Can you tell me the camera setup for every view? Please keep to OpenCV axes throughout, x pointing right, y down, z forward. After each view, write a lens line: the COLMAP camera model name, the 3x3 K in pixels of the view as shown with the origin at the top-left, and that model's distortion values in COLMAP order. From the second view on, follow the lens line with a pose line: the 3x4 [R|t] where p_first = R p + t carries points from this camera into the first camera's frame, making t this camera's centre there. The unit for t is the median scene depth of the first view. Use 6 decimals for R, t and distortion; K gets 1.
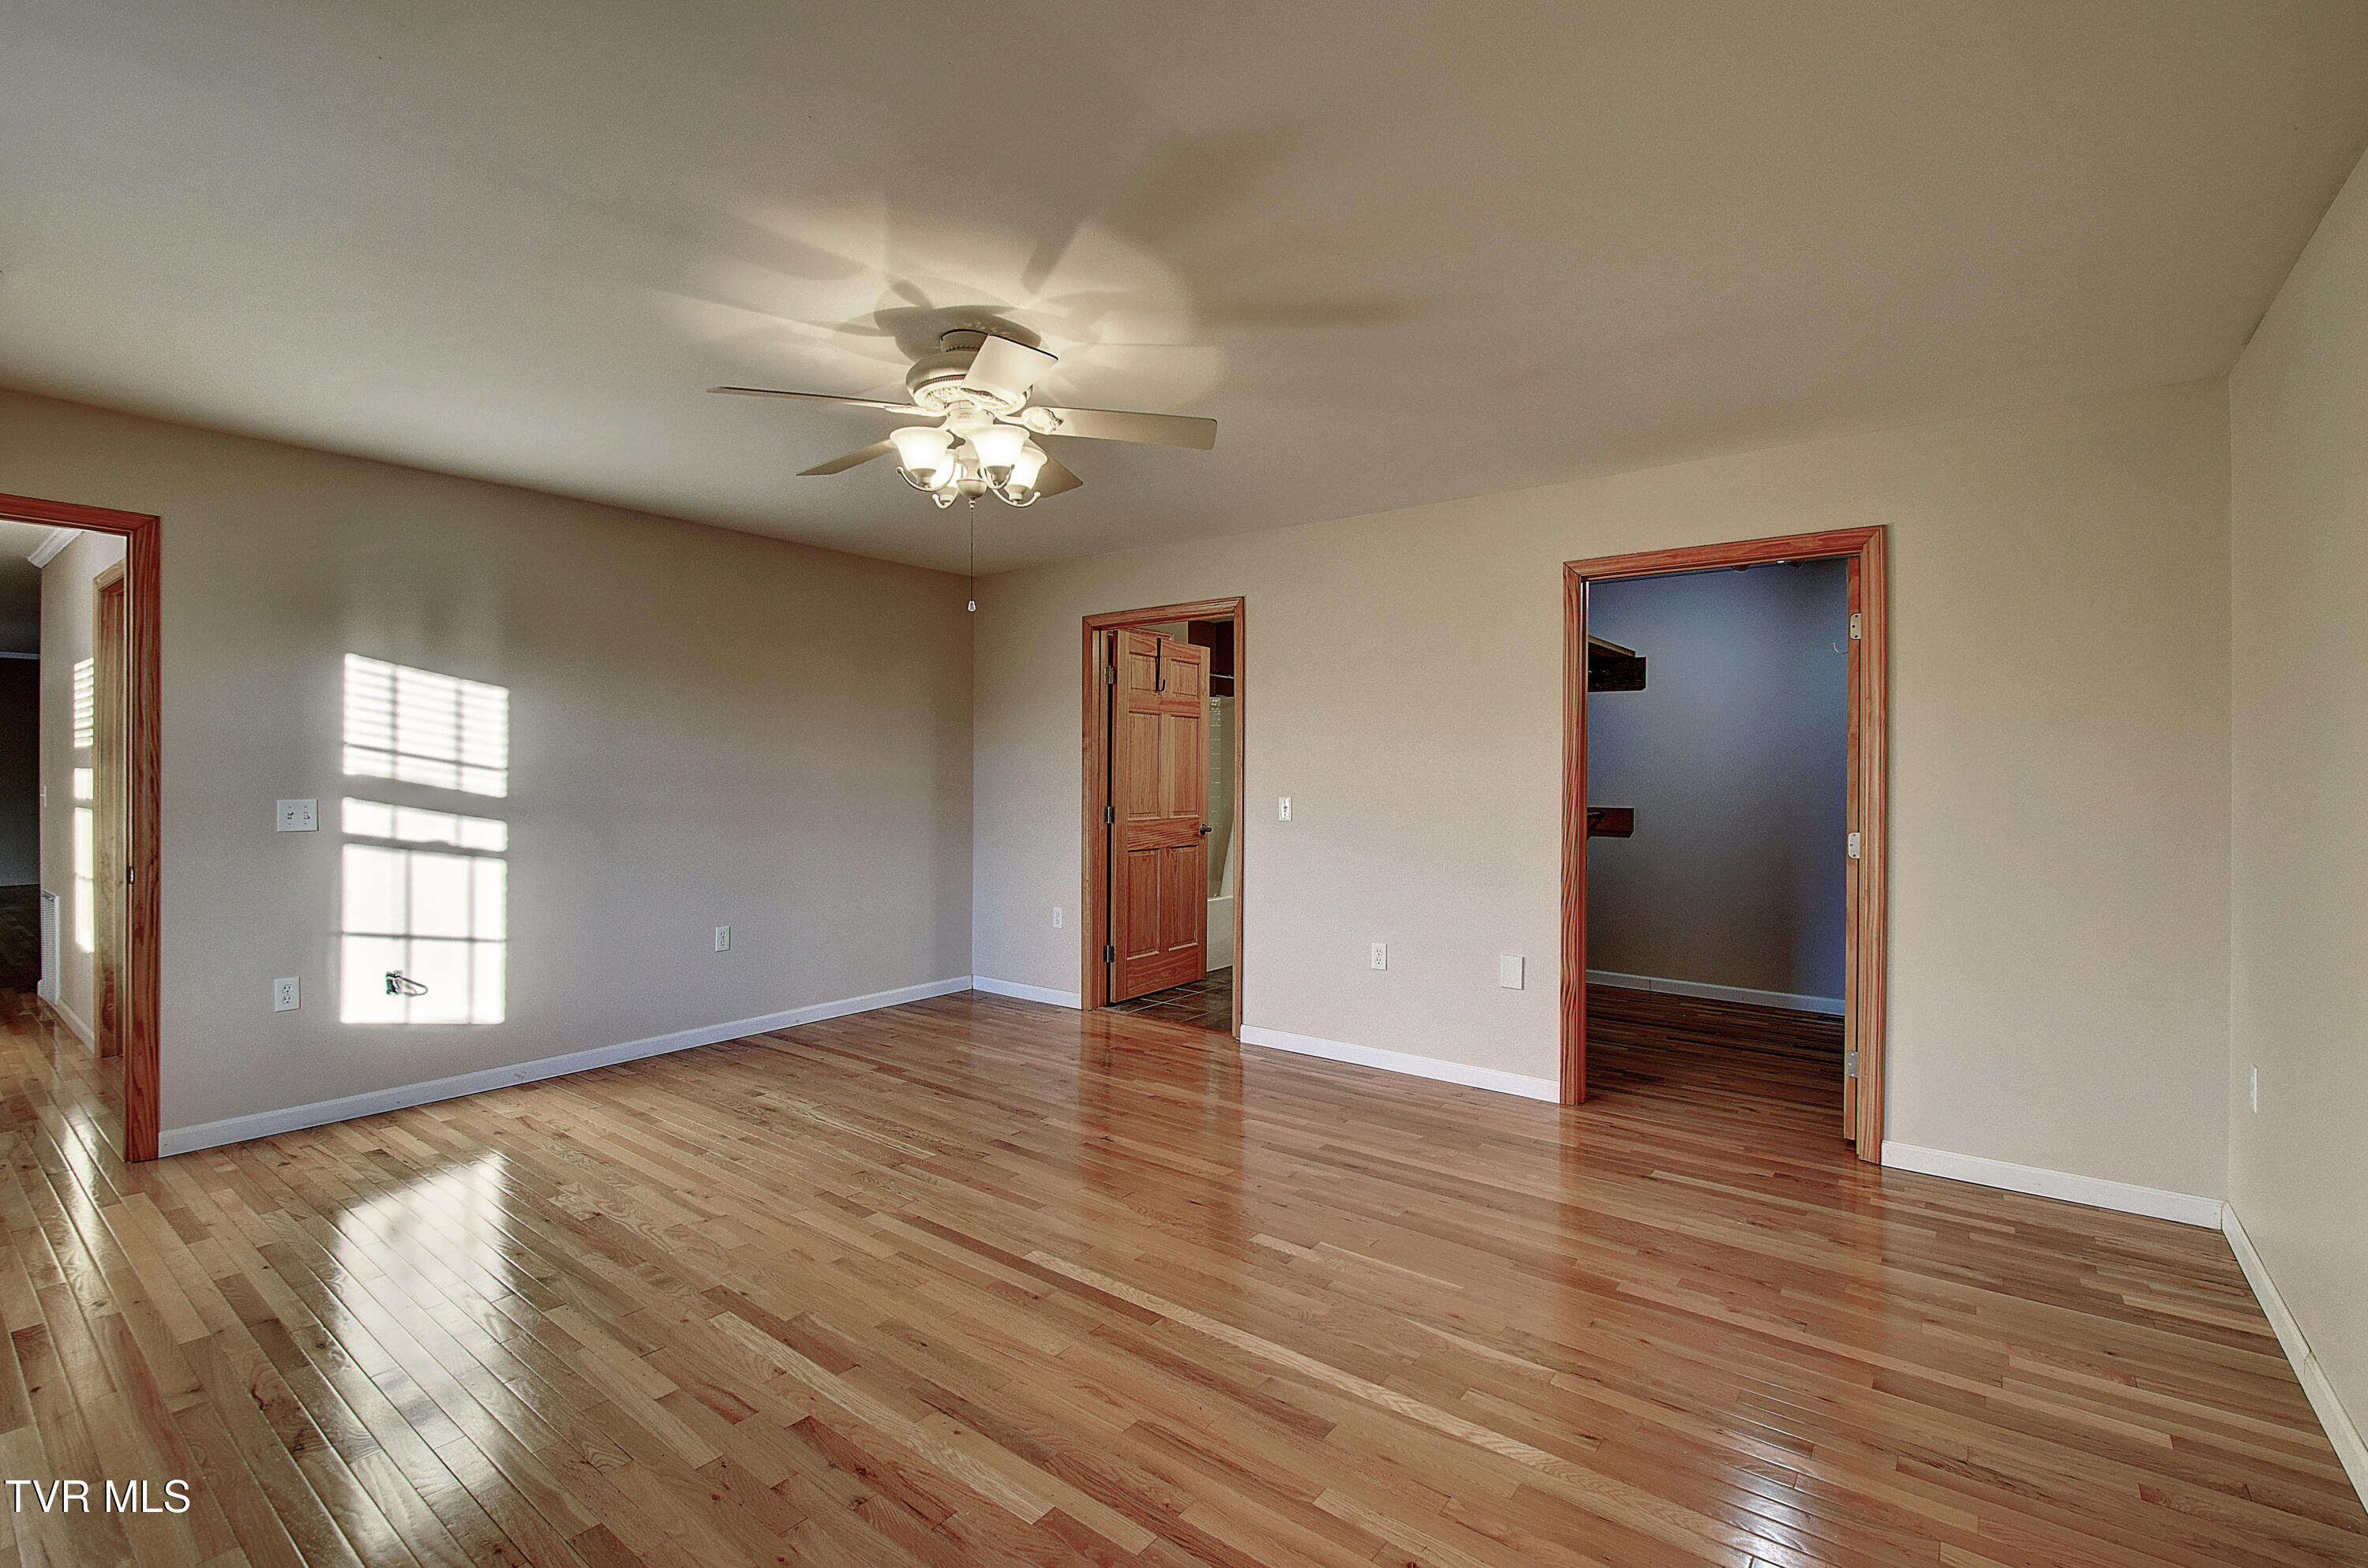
lens RADIAL K [[1050.5, 0, 1178.1], [0, 1050.5, 782.2], [0, 0, 1]] dist [-0.001965, -0.001917]
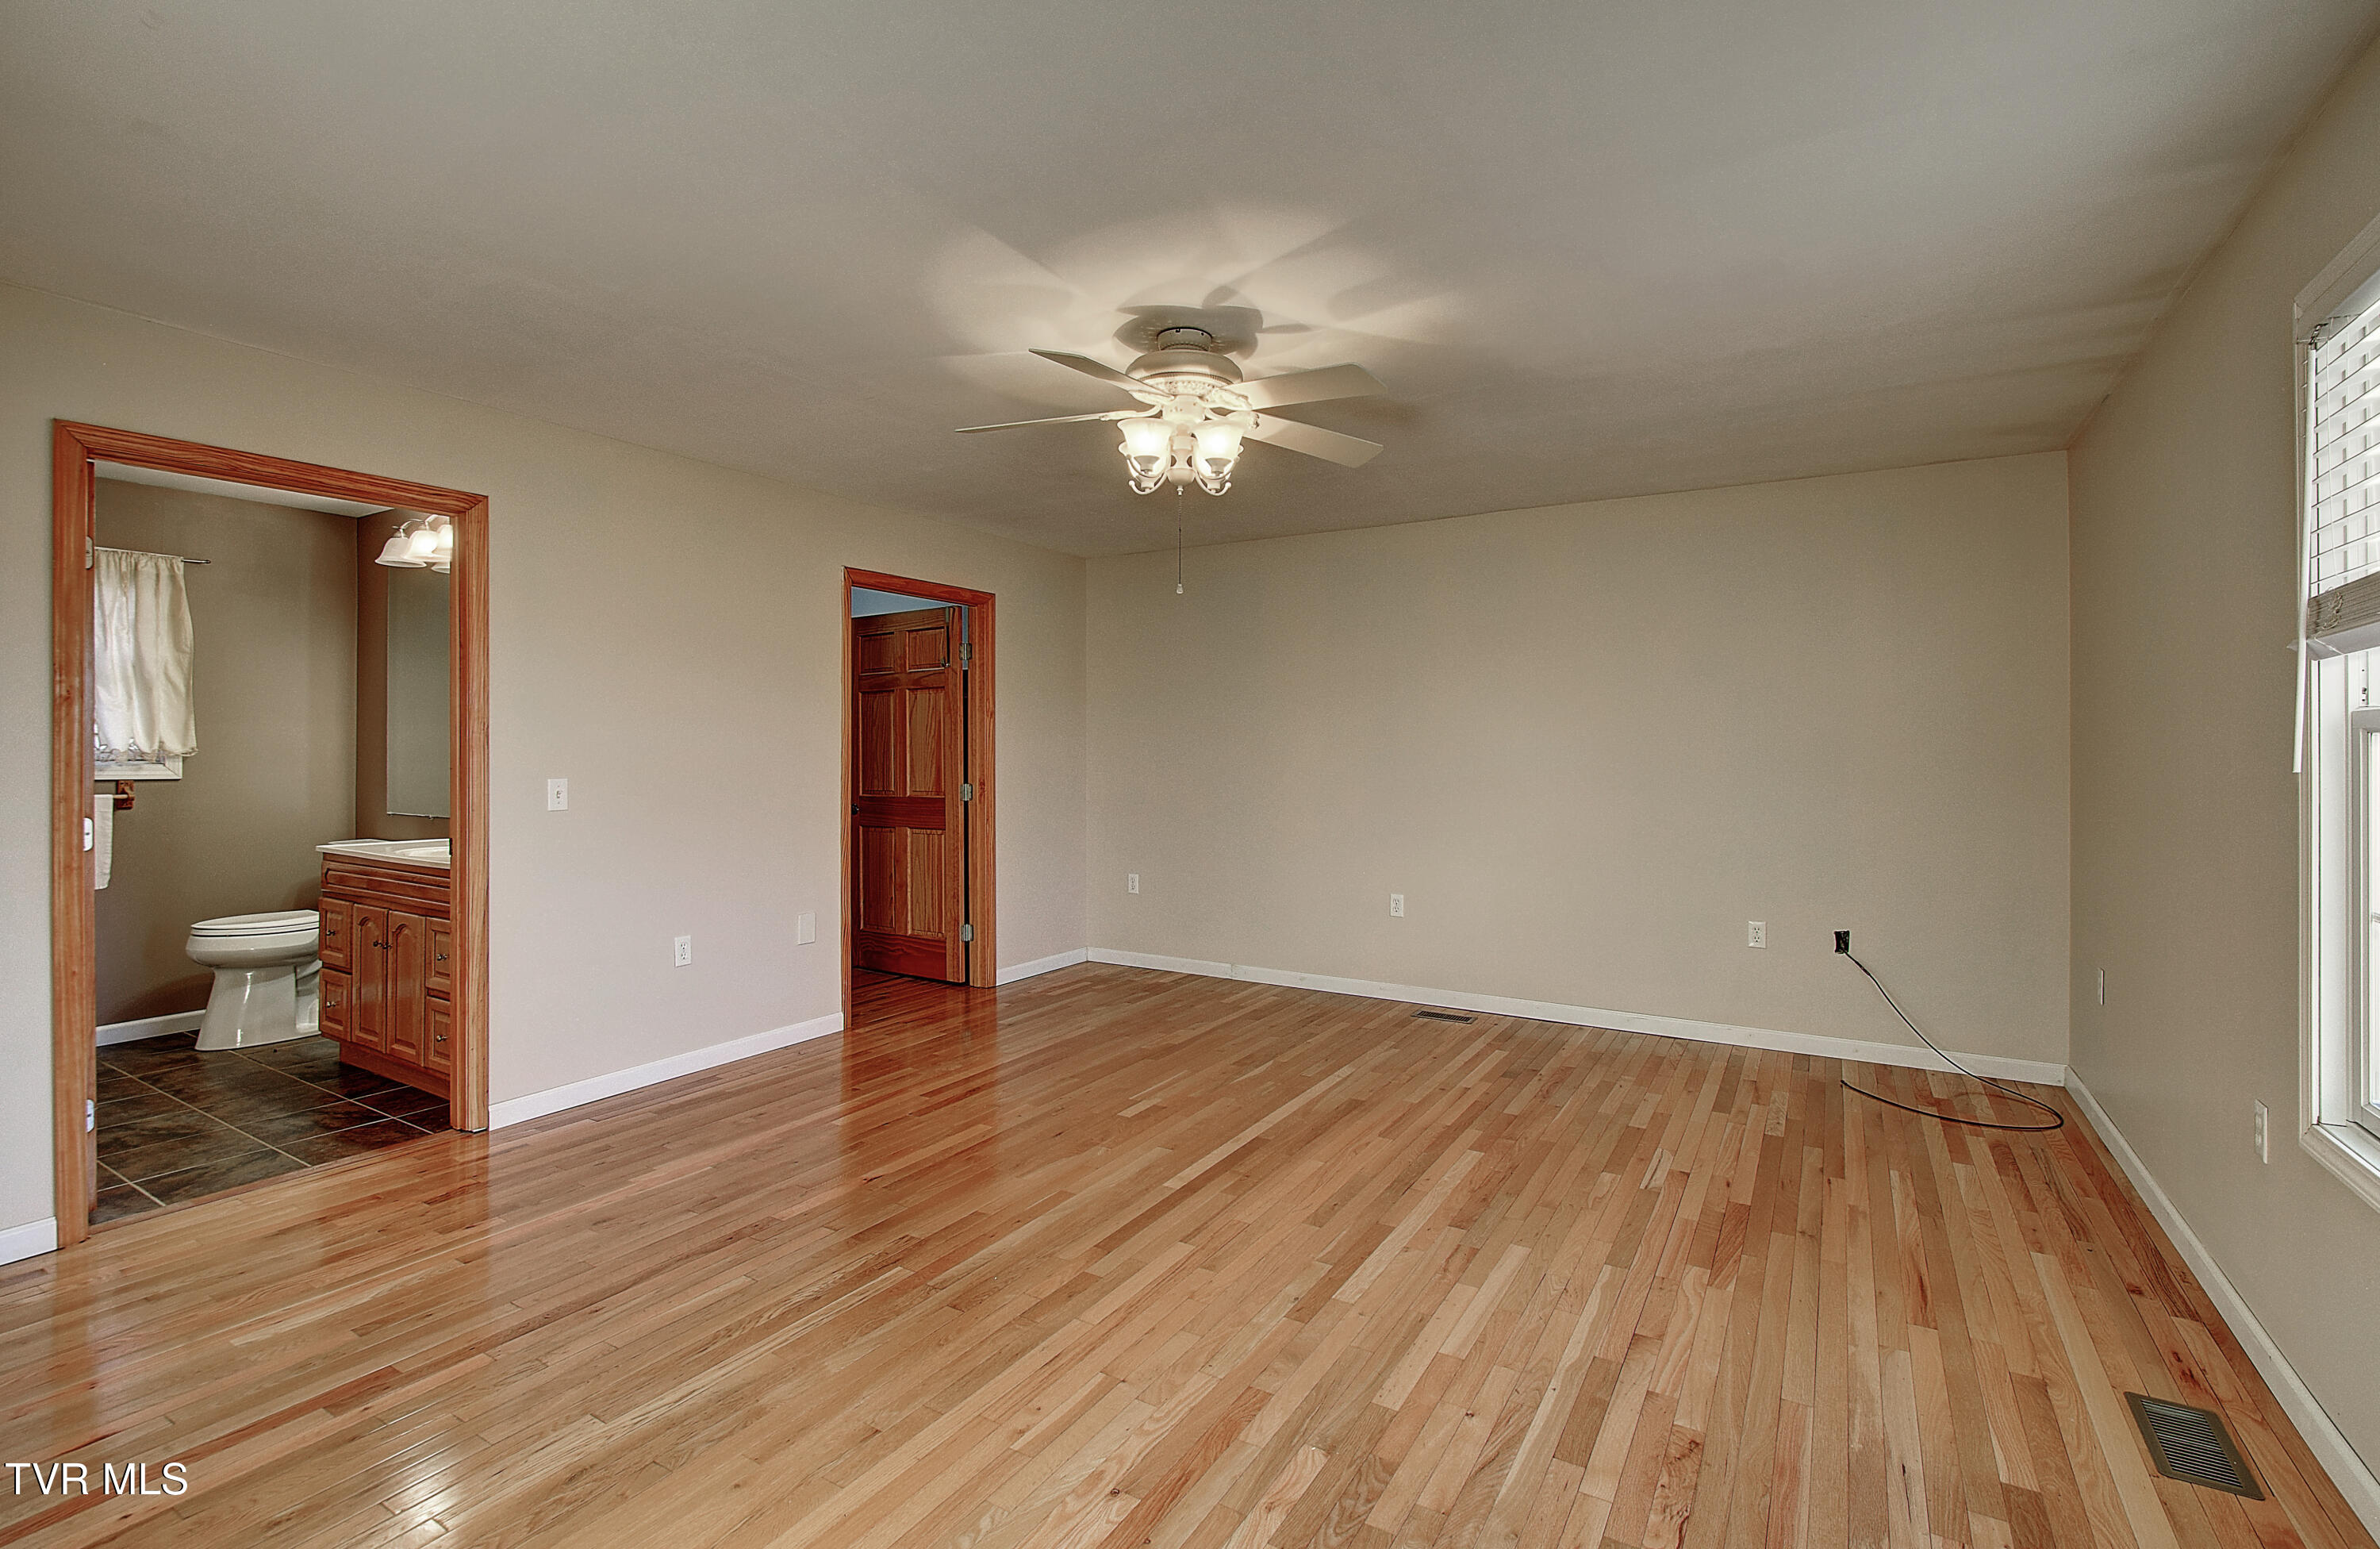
lens RADIAL K [[1043.2, 0, 1186.5], [0, 1043.2, 759.6], [0, 0, 1]] dist [0.001894, -0.000053]
pose [[-0.103895, -0.013108, 0.994502, -1.117447], [0.008071, 0.999869, 0.014022, -0.011336], [-0.994555, 0.009483, -0.103776, 0.998706]]
